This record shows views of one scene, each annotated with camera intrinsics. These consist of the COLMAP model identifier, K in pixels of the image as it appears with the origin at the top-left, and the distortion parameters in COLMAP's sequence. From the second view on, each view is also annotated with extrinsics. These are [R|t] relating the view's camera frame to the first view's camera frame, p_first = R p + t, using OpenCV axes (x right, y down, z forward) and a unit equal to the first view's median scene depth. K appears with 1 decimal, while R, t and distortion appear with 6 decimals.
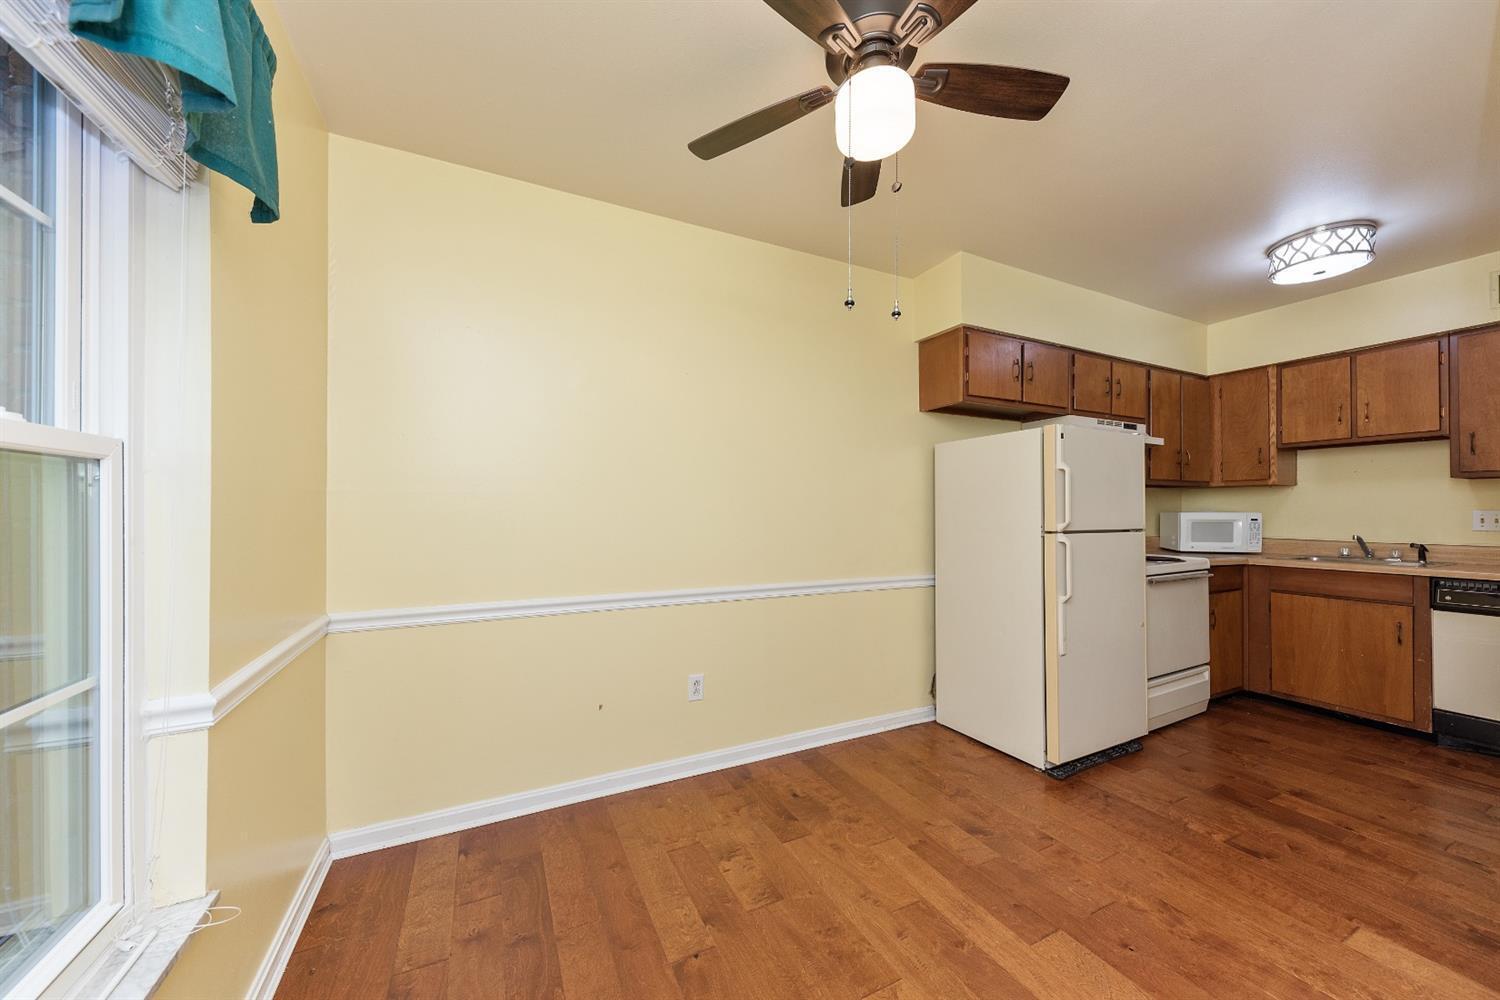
lens RADIAL K [[539.4, 0, 756.8], [0, 539.4, 504.7], [0, 0, 1]] dist [0.000726, -0.000042]
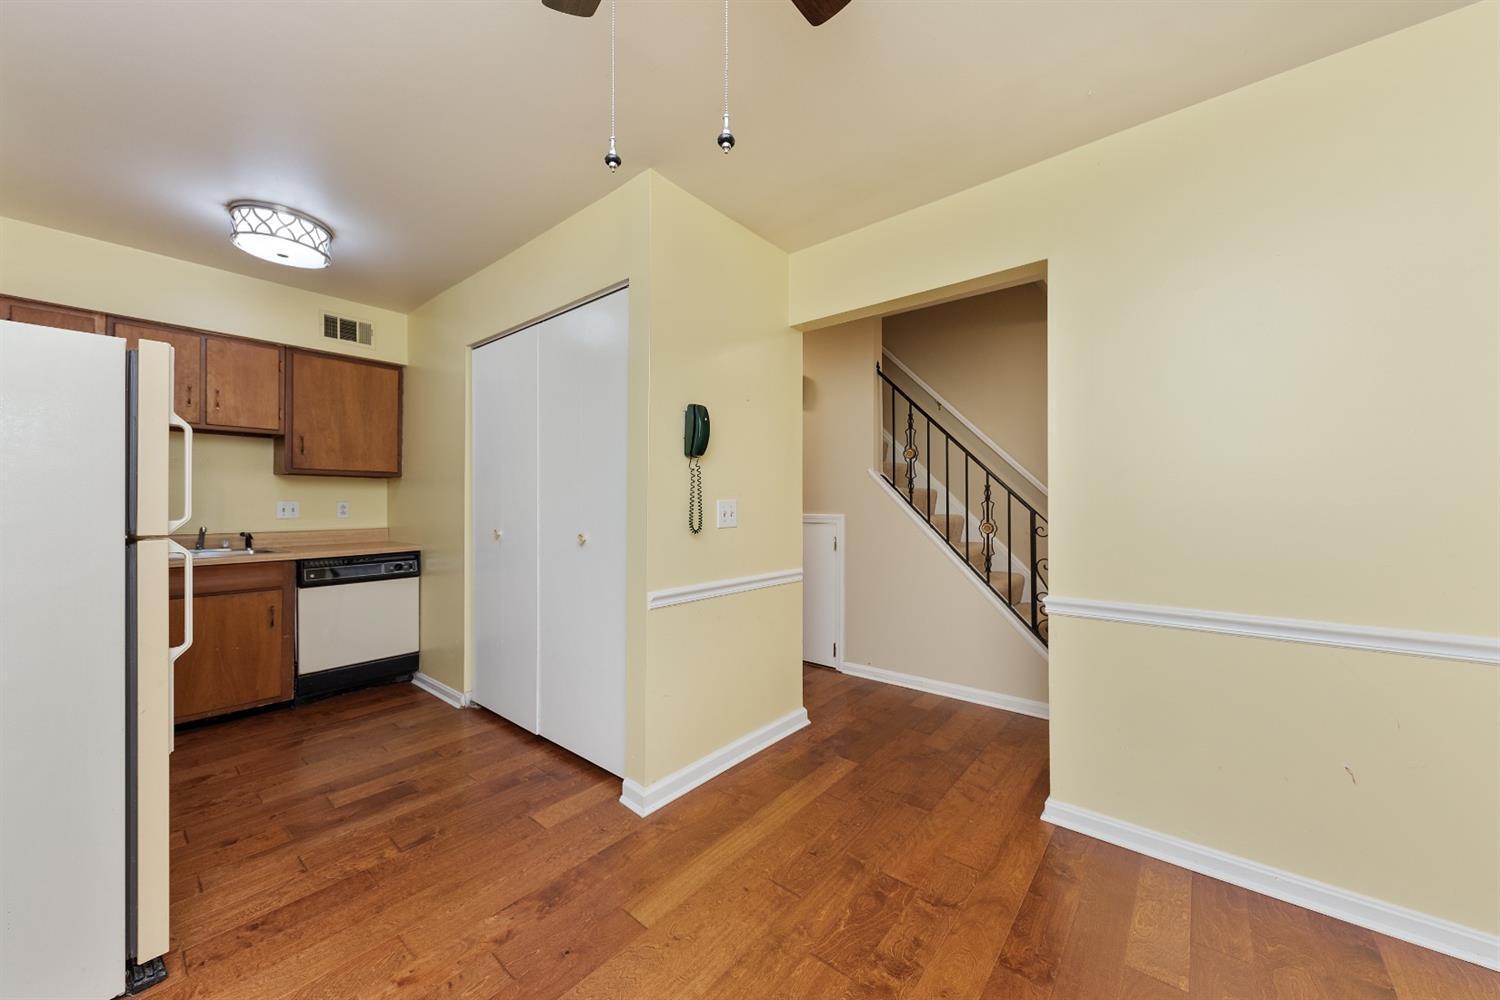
lens RADIAL K [[539.4, 0, 757.4], [0, 539.4, 499.8], [0, 0, 1]] dist [0.000726, -0.000042]
pose [[-0.407995, 0.003183, 0.912978, -0.172698], [-0.005207, 0.999970, -0.005813, 0.009853], [-0.912969, -0.007125, -0.407966, 0.572857]]
